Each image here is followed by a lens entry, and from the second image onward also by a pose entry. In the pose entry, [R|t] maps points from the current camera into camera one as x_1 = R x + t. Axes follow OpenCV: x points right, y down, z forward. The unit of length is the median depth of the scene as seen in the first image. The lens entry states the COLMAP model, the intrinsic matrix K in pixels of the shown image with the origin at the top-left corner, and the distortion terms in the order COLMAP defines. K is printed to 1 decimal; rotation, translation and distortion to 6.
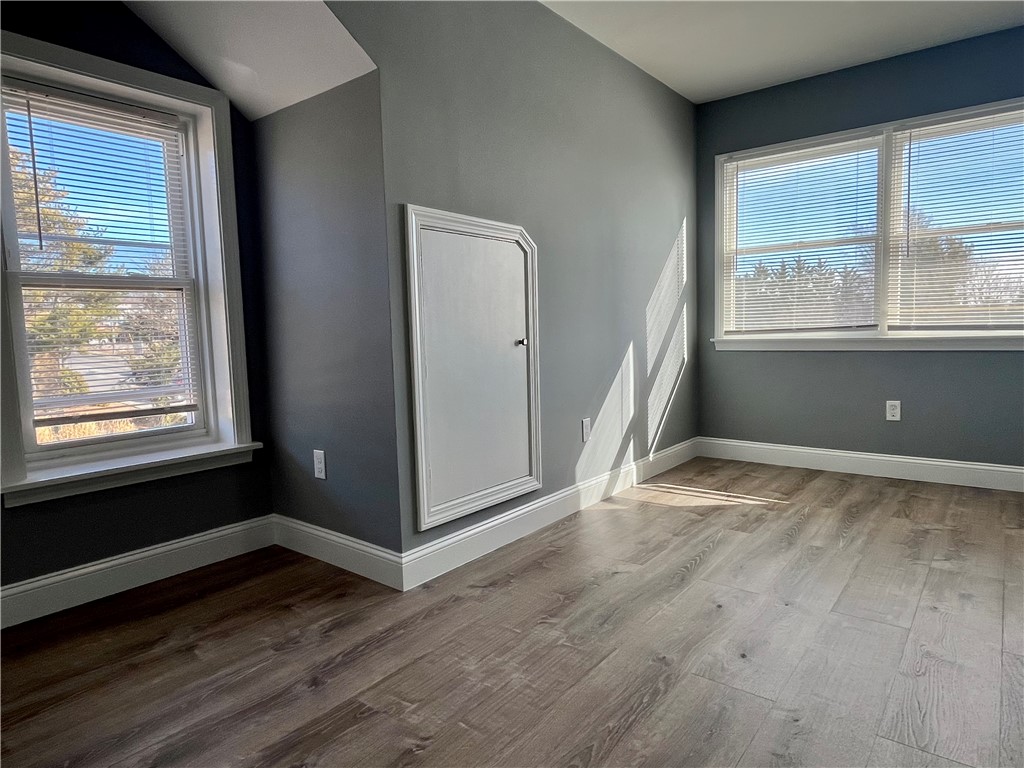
lens RADIAL K [[623.7, 0, 511.9], [0, 623.7, 386.6], [0, 0, 1]] dist [-0.008117, -0.001037]
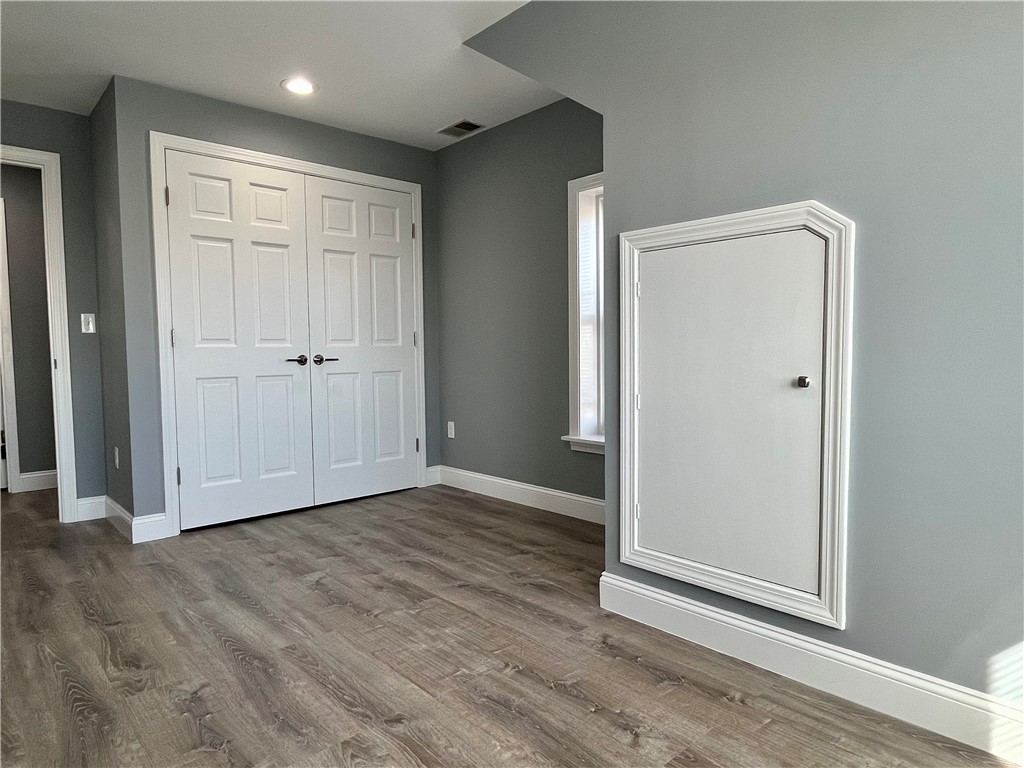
lens RADIAL K [[623.7, 0, 515.5], [0, 623.7, 381.4], [0, 0, 1]] dist [-0.008117, -0.001037]
pose [[-0.159158, 0.075285, -0.984379, 0.952205], [-0.080738, 0.992756, 0.088980, -0.143242], [0.983946, 0.093639, -0.151926, 1.103163]]
